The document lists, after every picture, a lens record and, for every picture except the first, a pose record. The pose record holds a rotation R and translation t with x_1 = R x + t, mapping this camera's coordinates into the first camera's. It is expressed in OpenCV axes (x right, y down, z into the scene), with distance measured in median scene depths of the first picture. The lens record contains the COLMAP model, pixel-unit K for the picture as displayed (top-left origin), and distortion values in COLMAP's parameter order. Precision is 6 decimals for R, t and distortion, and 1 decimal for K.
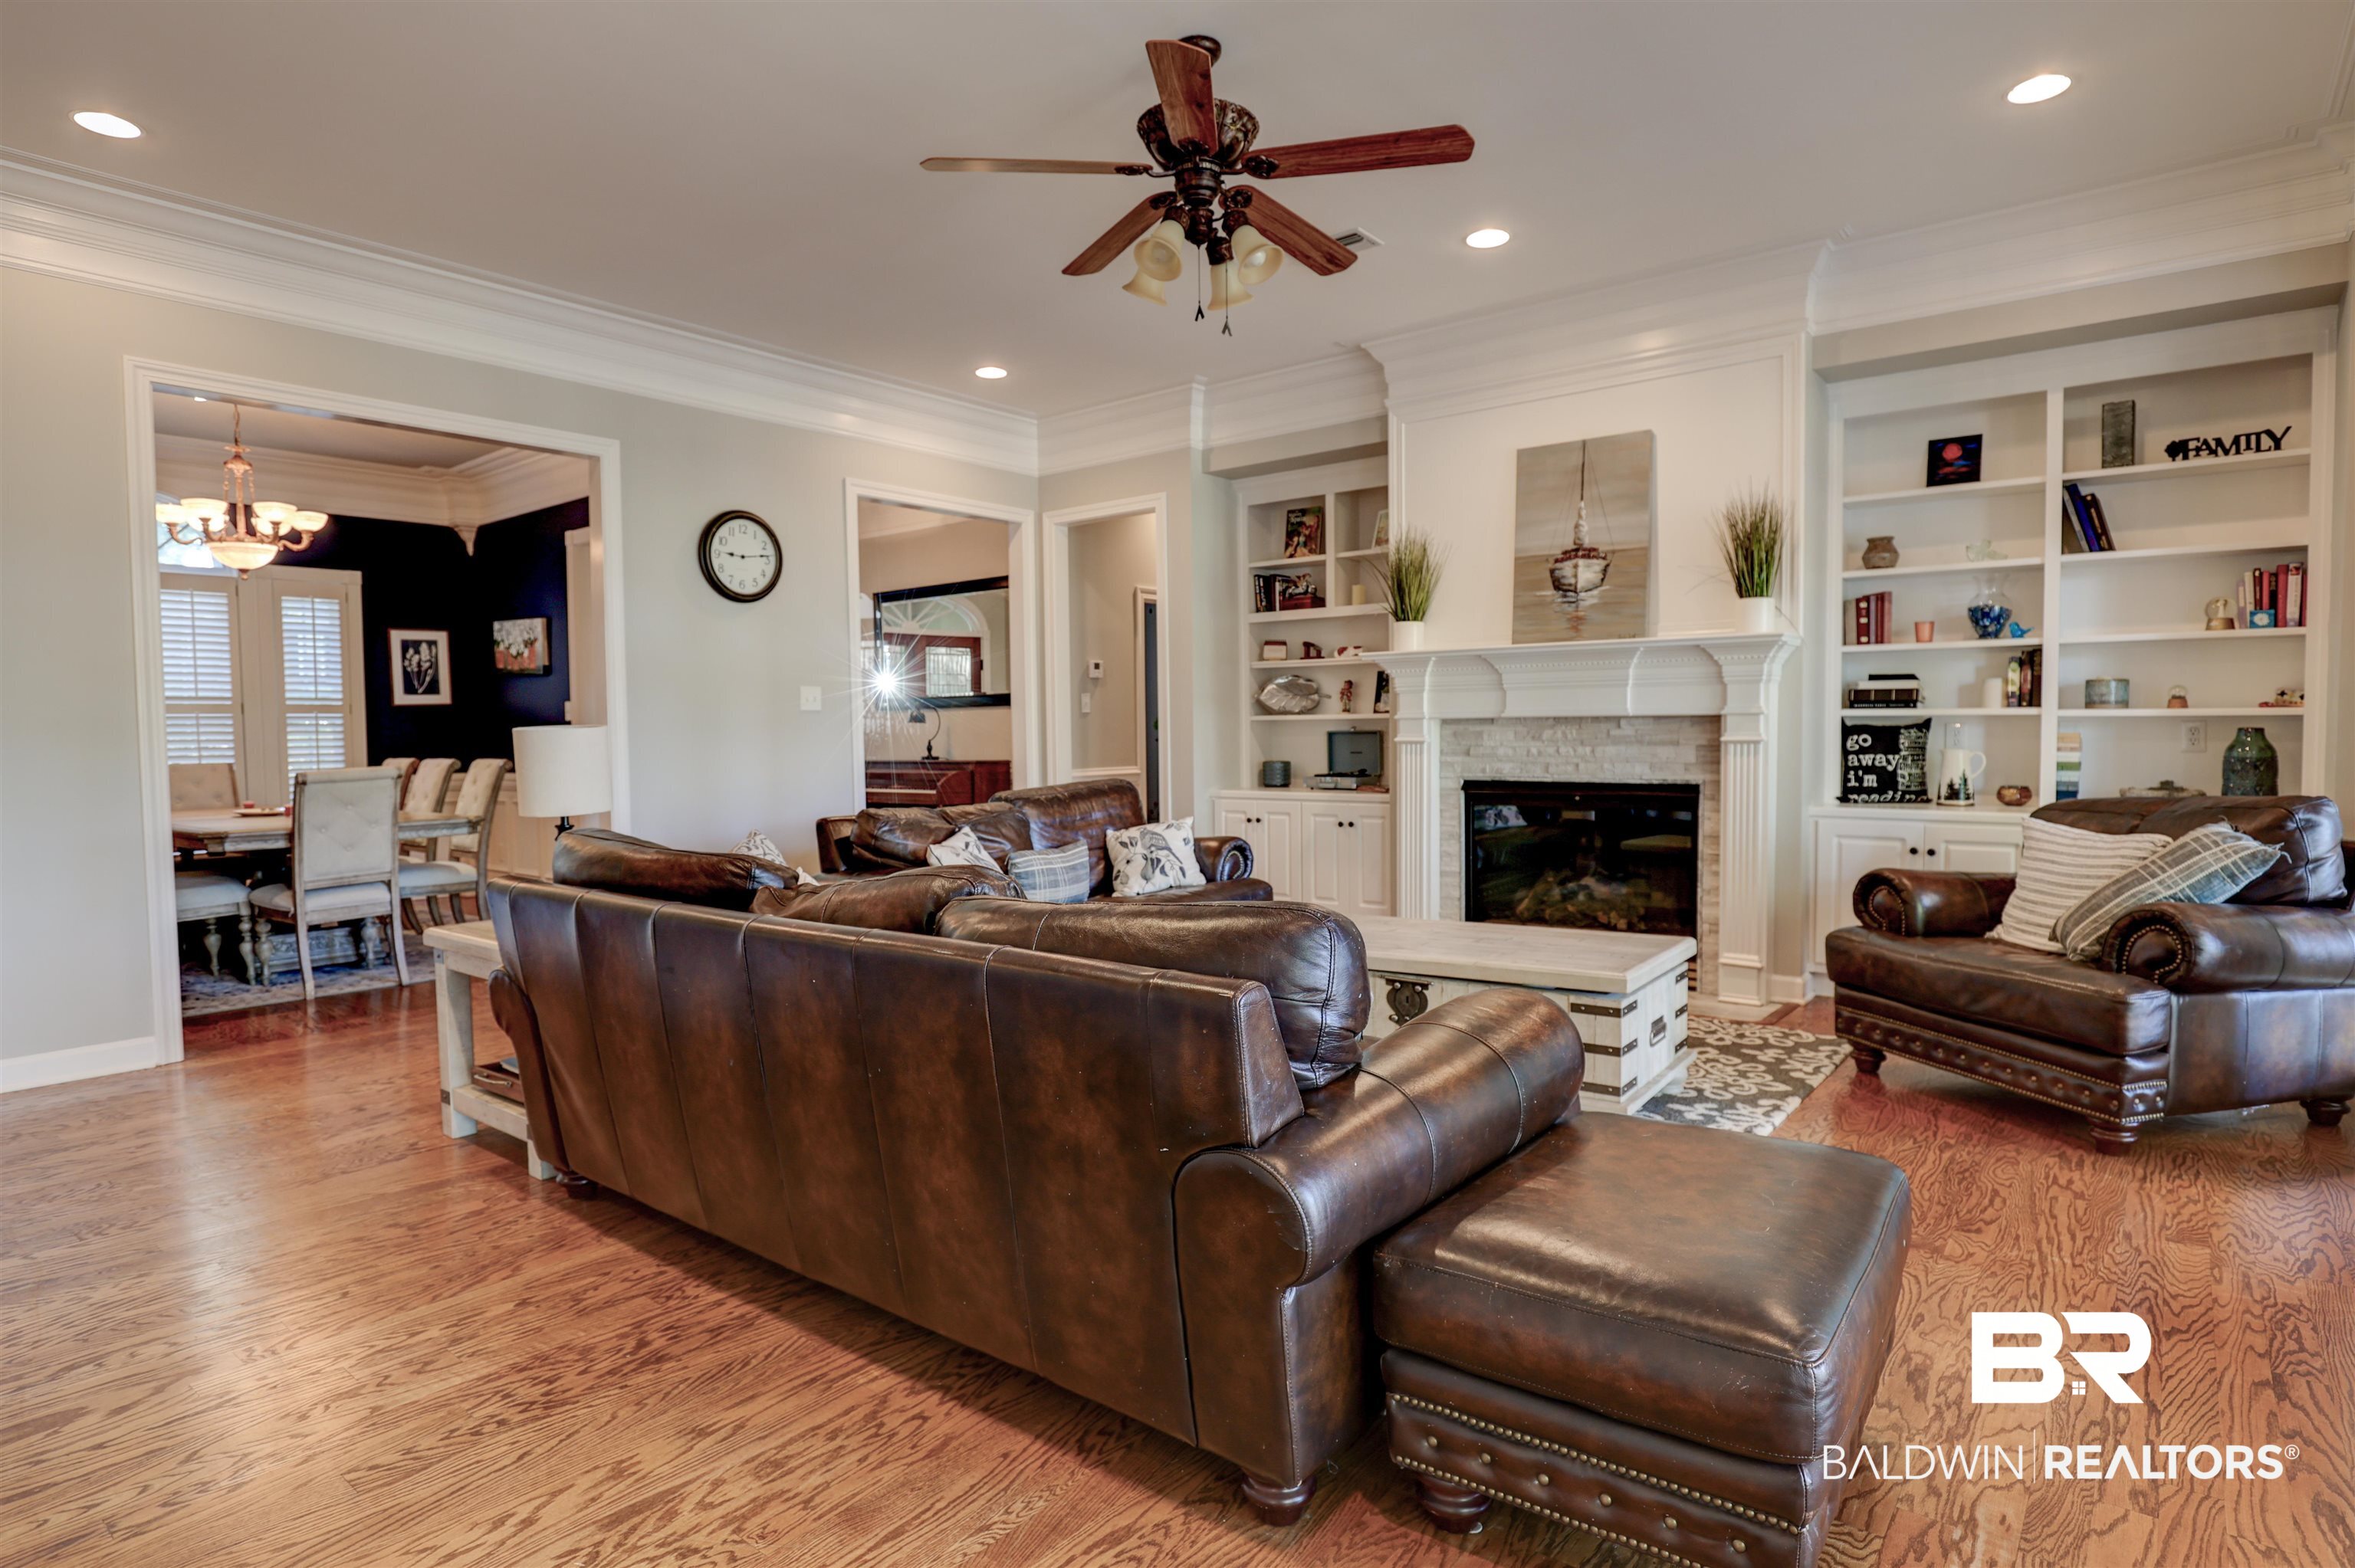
lens RADIAL K [[1259.8, 0, 1170.6], [0, 1259.8, 778.2], [0, 0, 1]] dist [-0.015625, 0.001112]
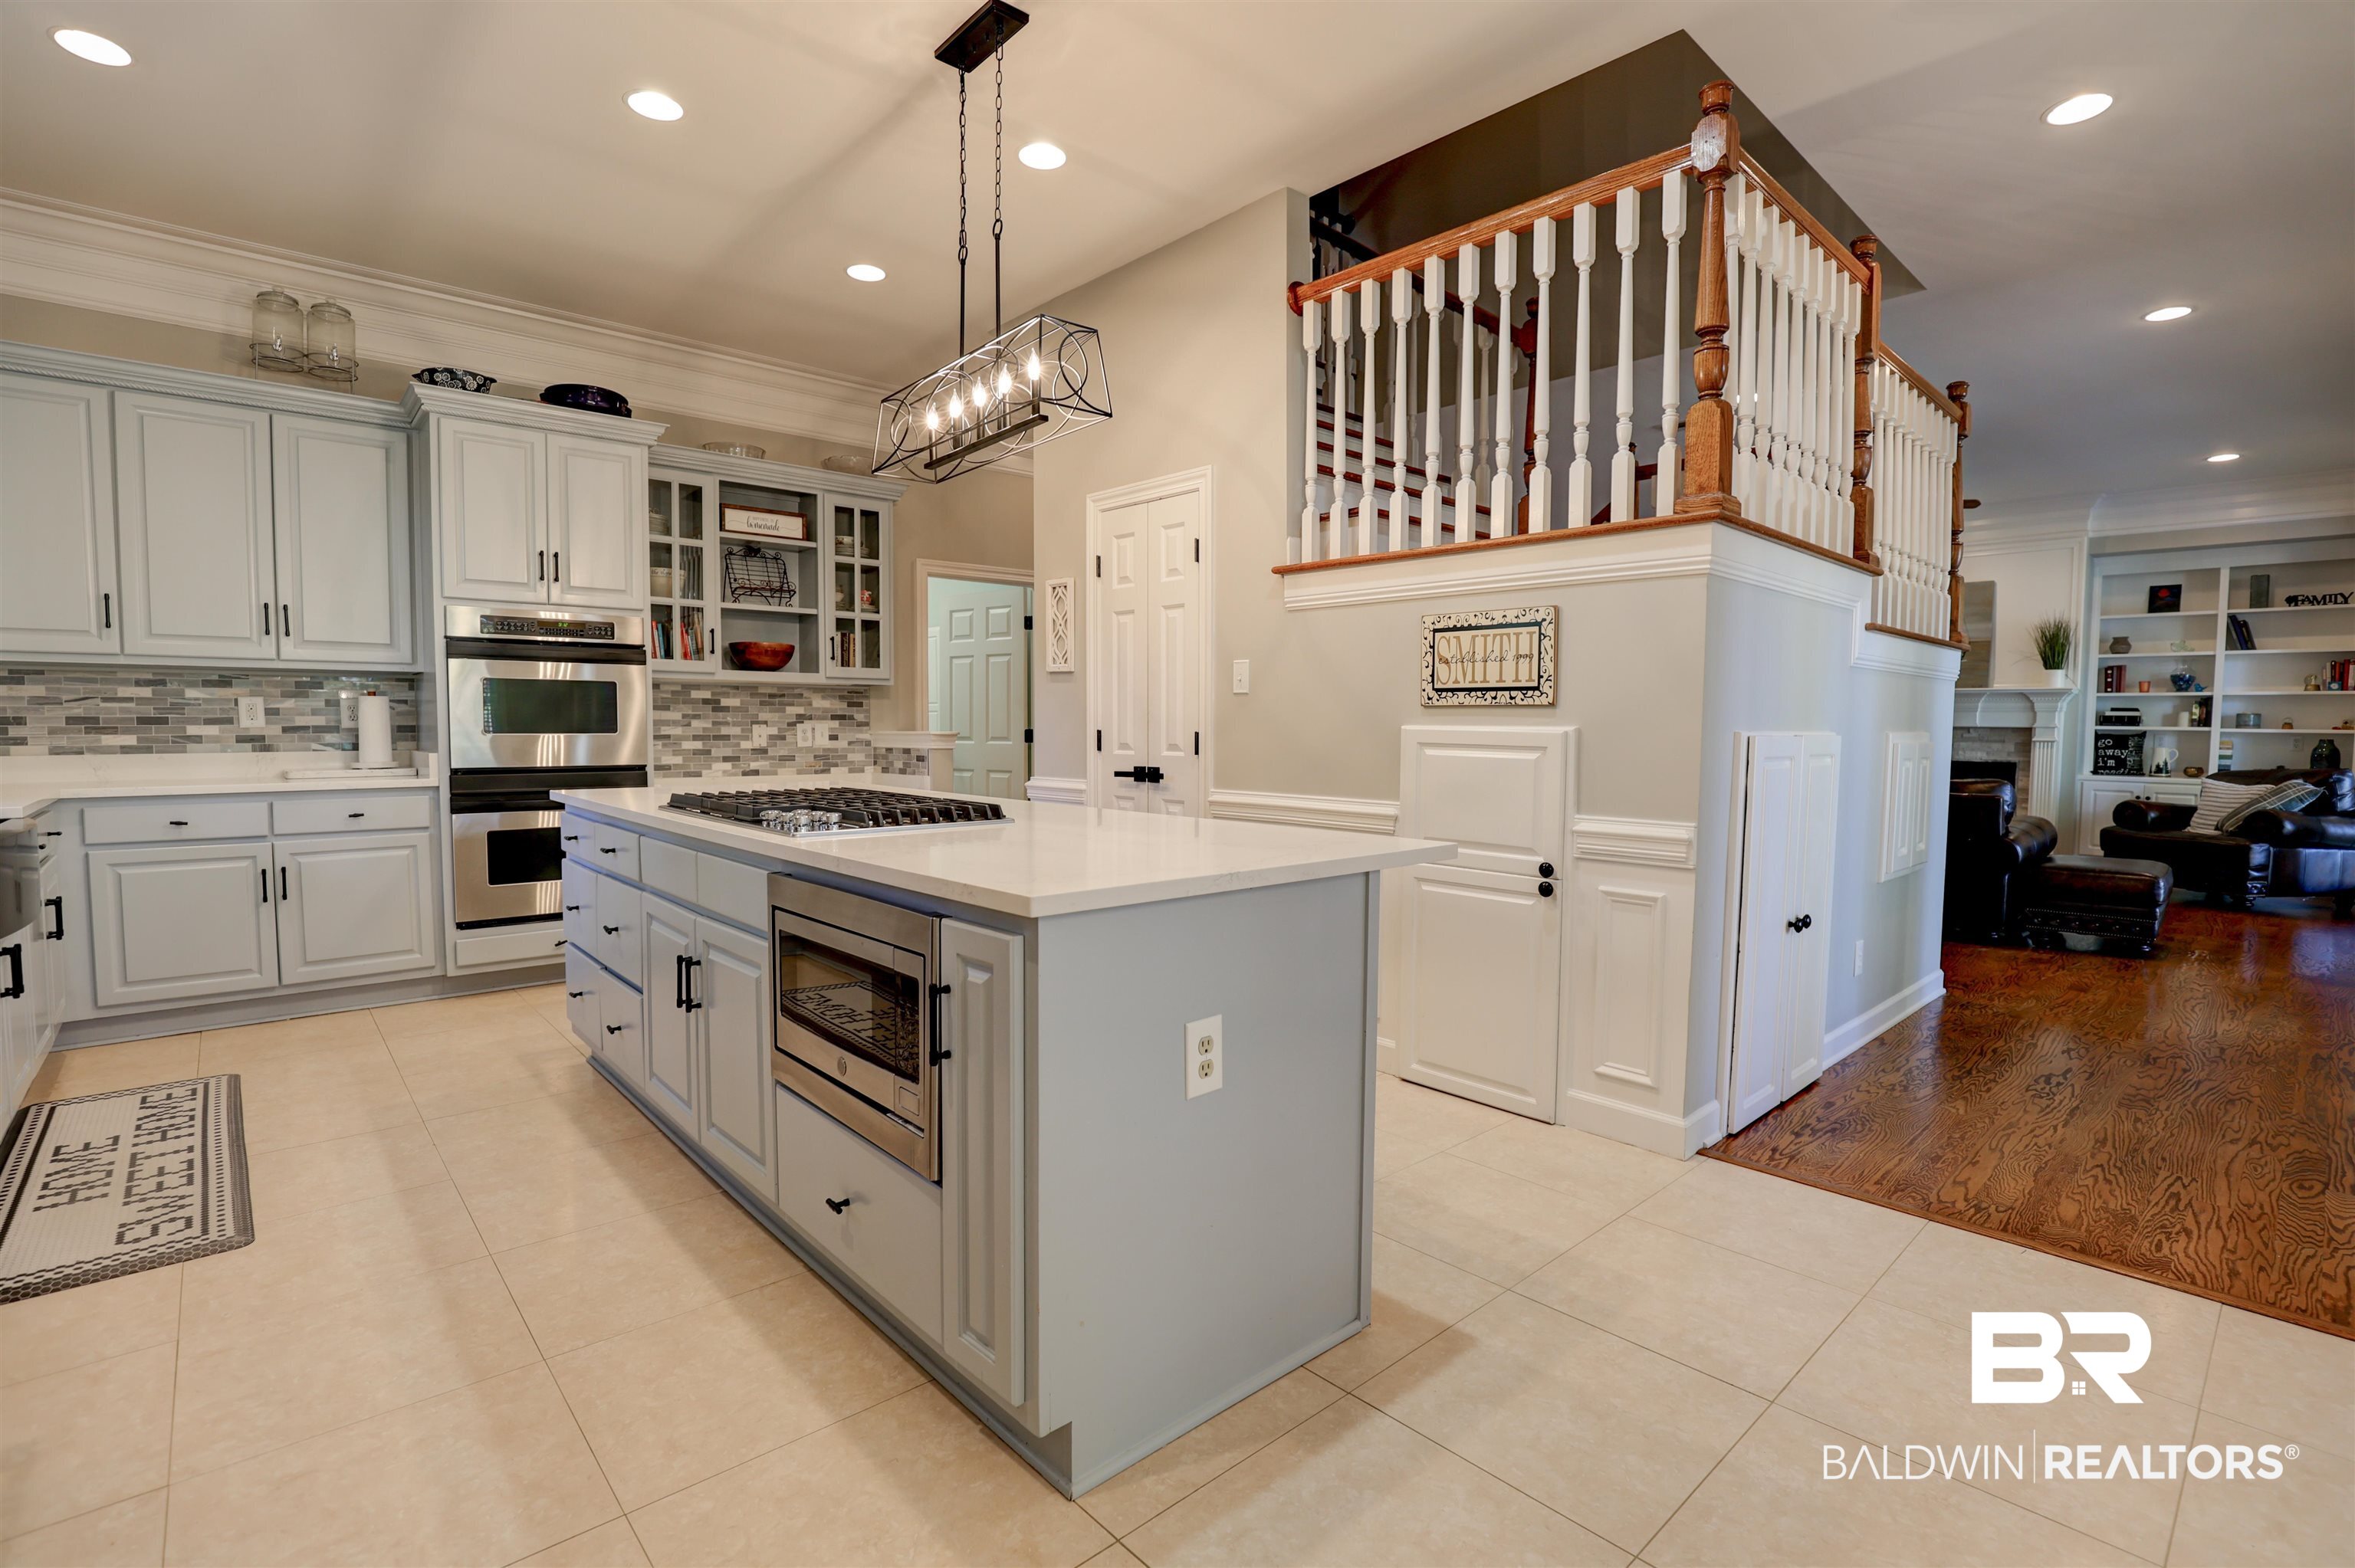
lens RADIAL K [[1079.6, 0, 1175.5], [0, 1079.6, 784.0], [0, 0, 1]] dist [-0.031997, 0.005945]
pose [[0.987441, 0.027099, -0.155647, -0.647379], [-0.024621, 0.999538, 0.017825, 0.043031], [0.156058, -0.013769, 0.987652, -0.883878]]
